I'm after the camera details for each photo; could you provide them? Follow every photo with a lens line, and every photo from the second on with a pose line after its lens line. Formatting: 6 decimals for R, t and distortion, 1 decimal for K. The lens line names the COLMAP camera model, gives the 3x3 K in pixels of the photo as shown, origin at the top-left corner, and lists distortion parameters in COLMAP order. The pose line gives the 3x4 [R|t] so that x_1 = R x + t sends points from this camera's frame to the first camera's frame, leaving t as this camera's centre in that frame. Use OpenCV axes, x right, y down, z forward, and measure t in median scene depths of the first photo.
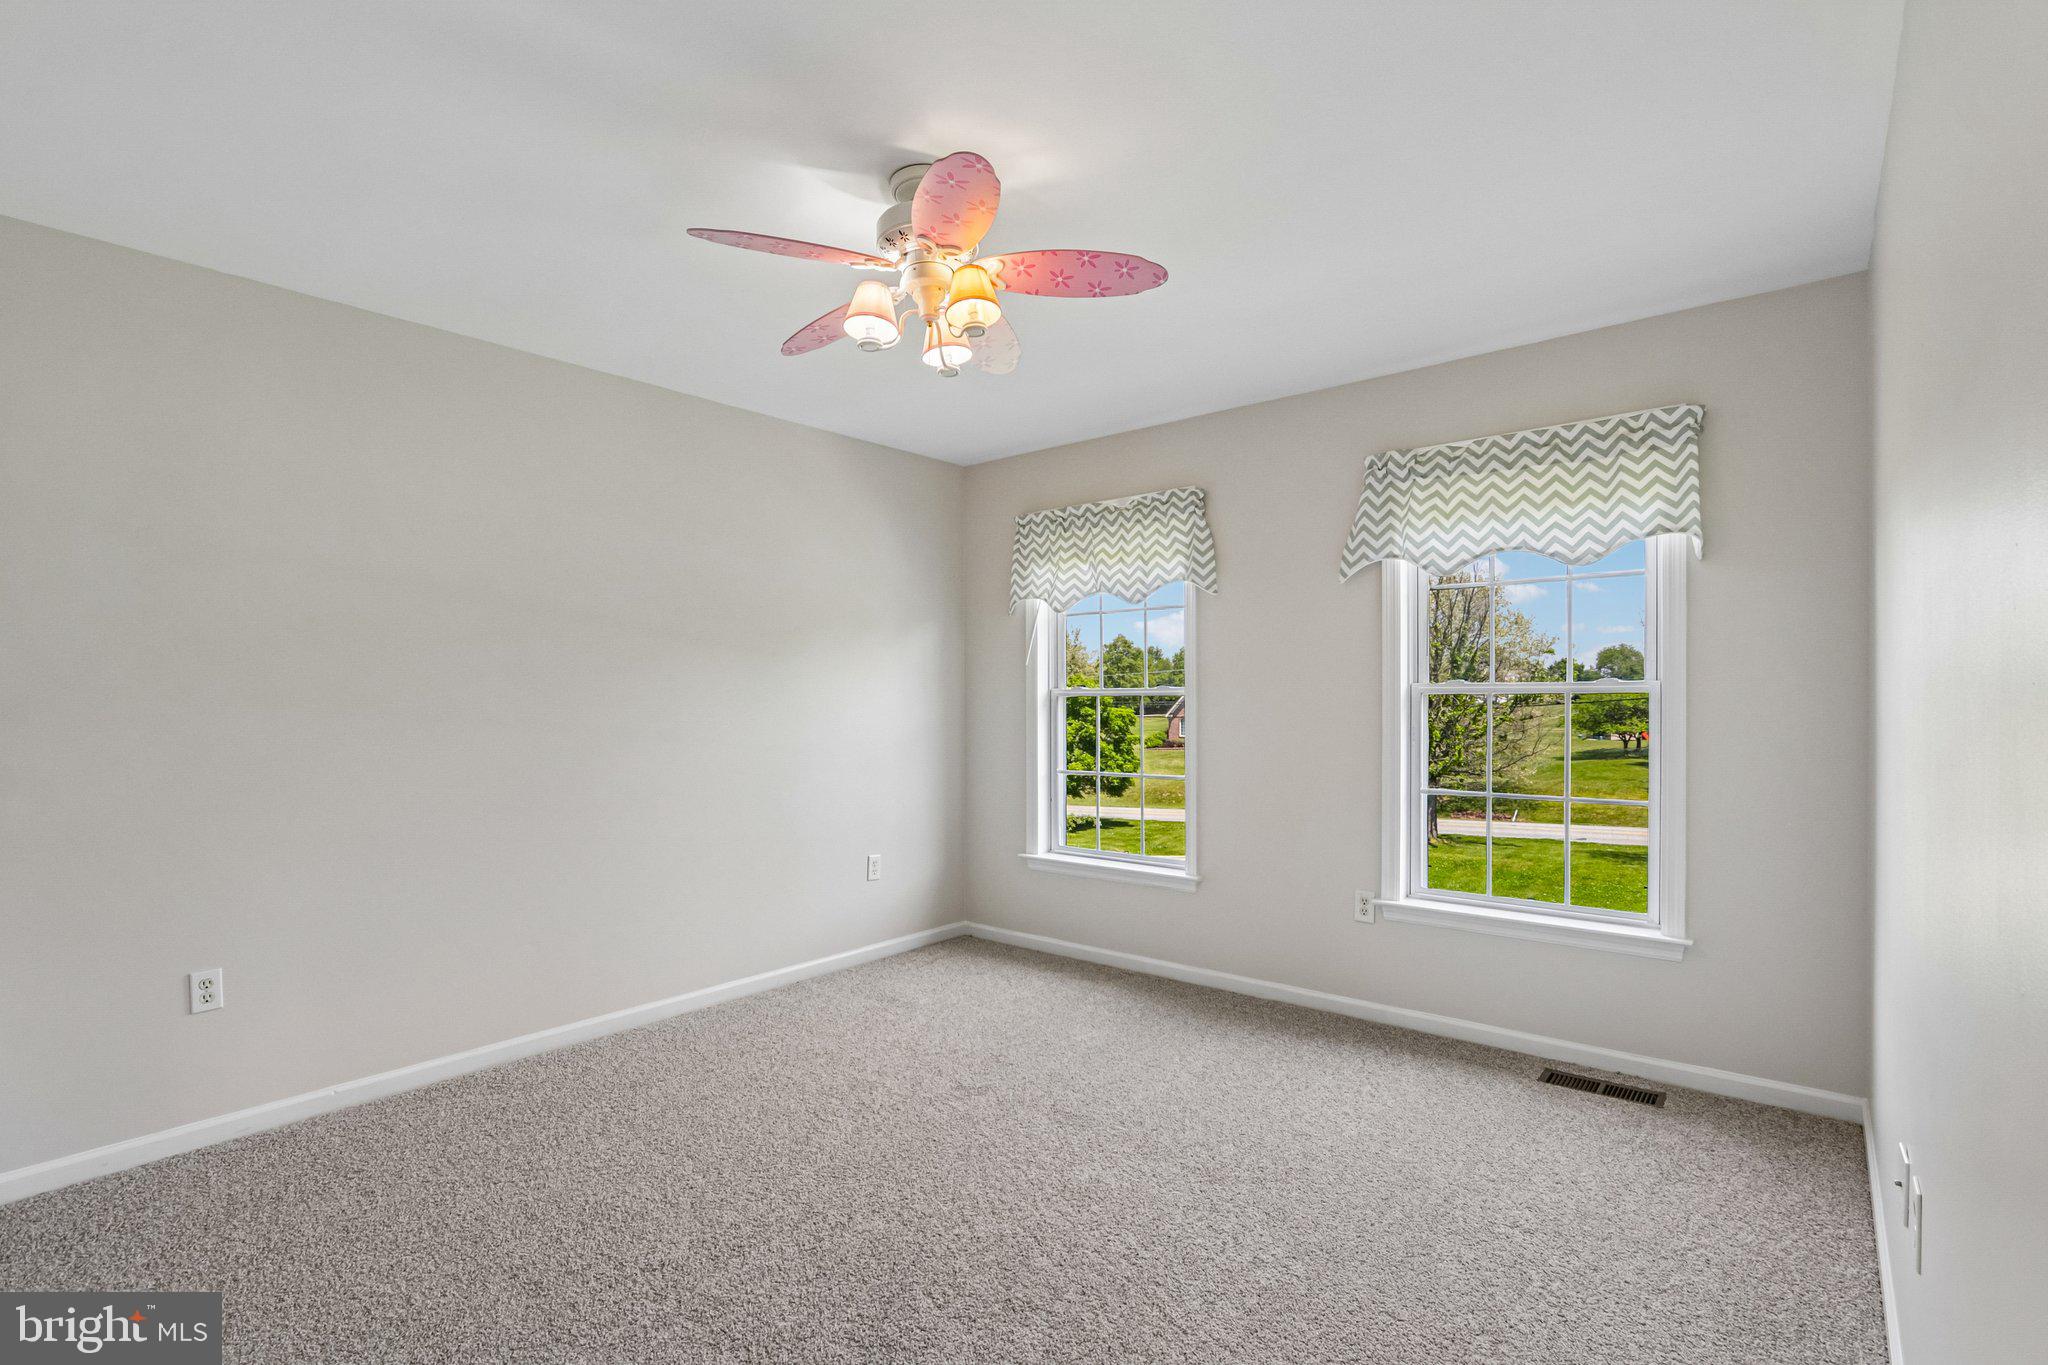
lens RADIAL K [[960.5, 0, 1023.1], [0, 960.5, 686.2], [0, 0, 1]] dist [-0.004016, -0.000051]
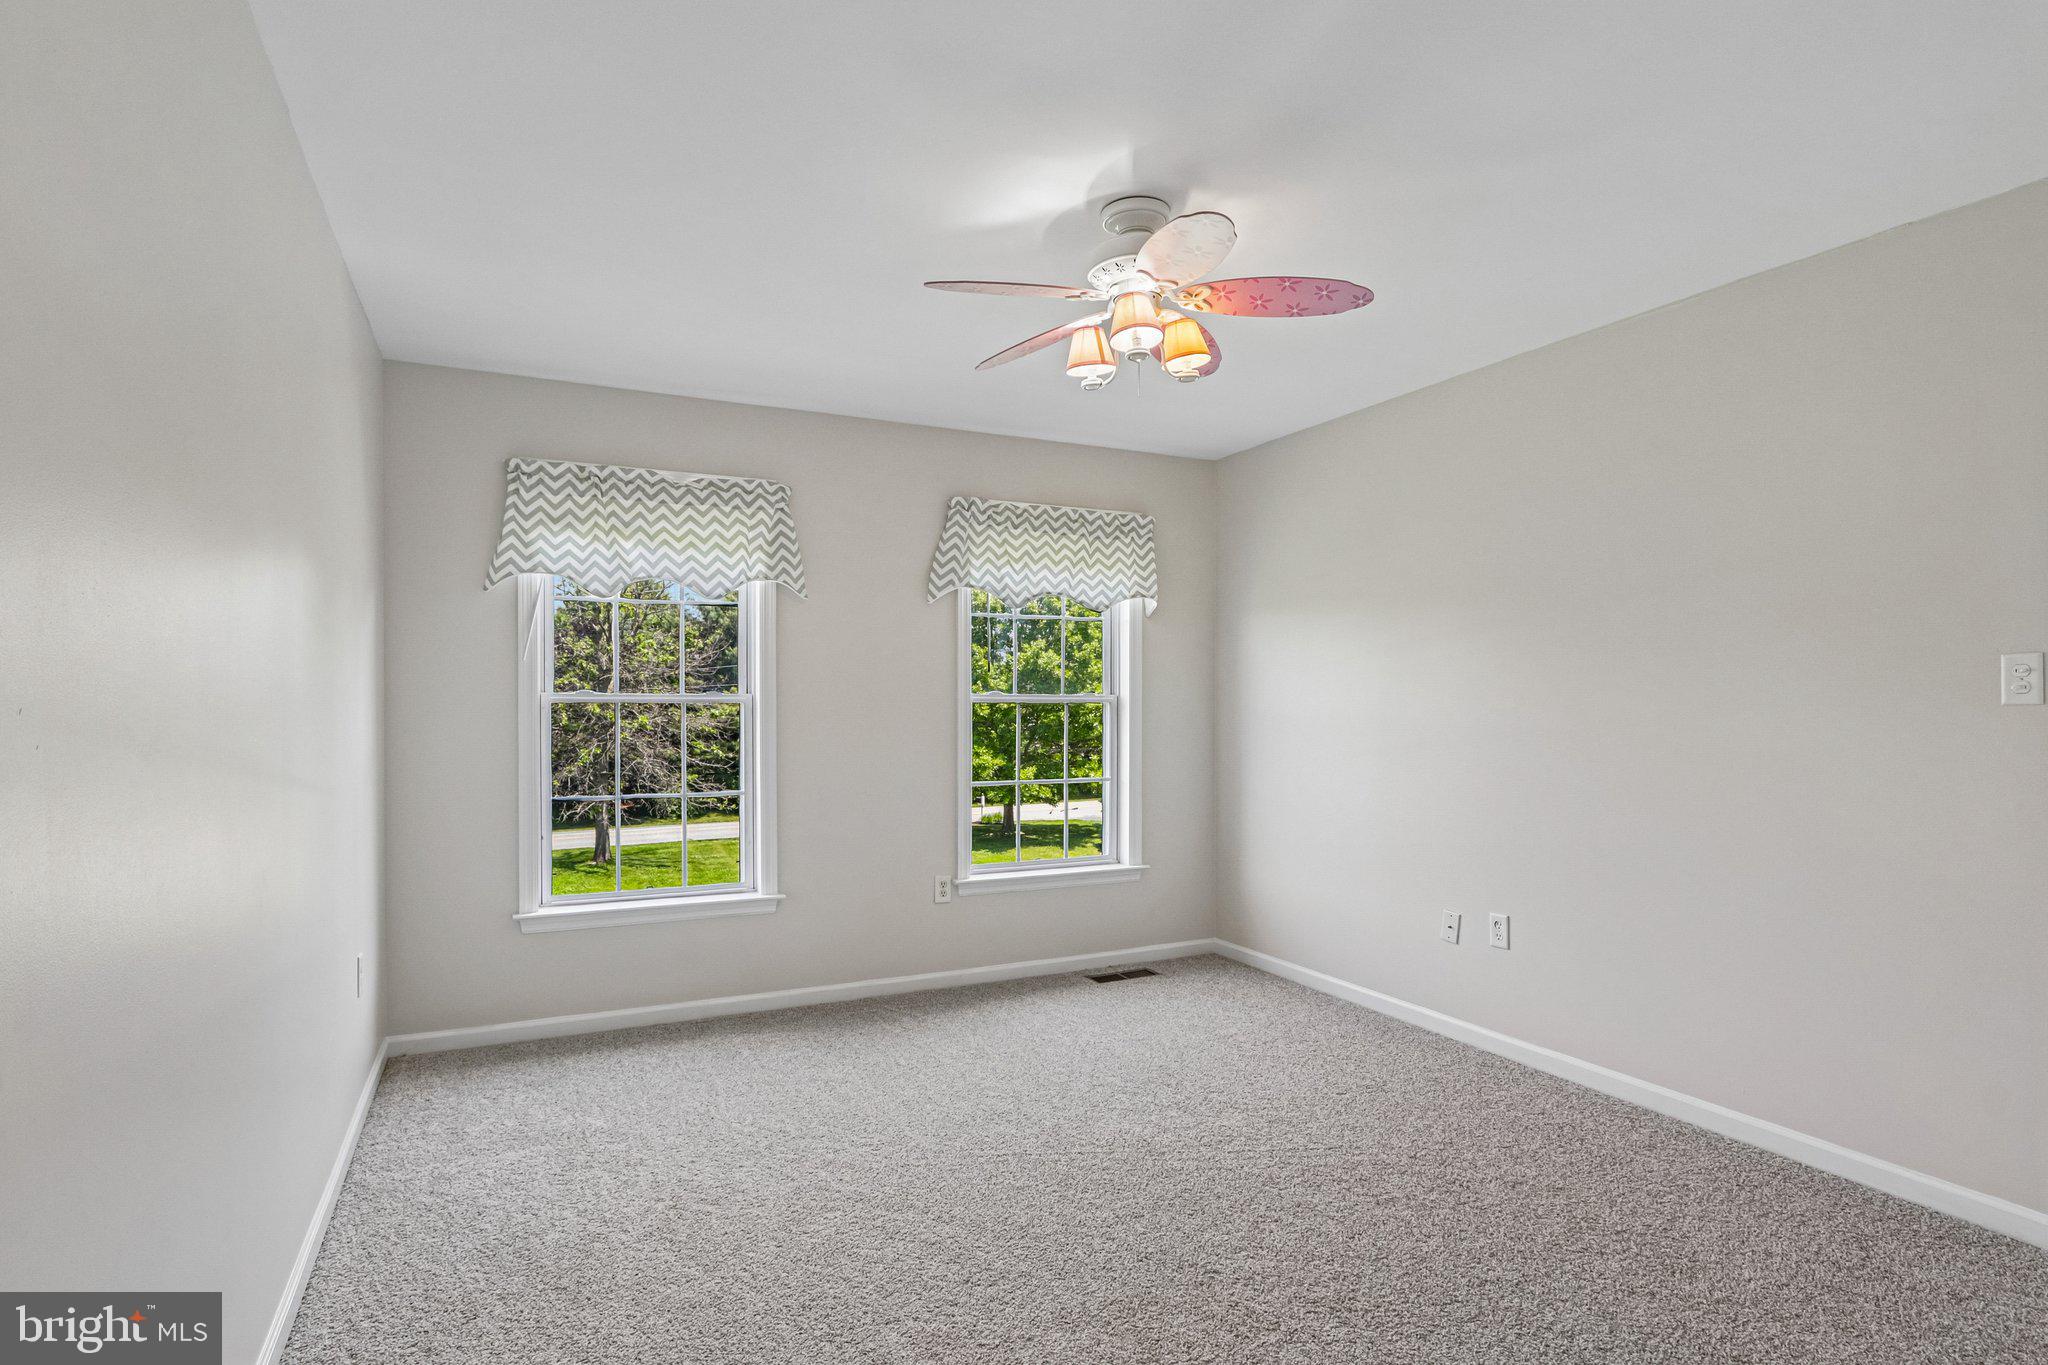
lens RADIAL K [[874.0, 0, 1023.1], [0, 874.0, 701.9], [0, 0, 1]] dist [-0.022890, -0.000134]
pose [[0.464198, 0.007321, 0.885701, -0.517815], [-0.011324, 0.999933, -0.002330, 0.008027], [-0.885659, -0.008948, 0.464250, 0.431782]]
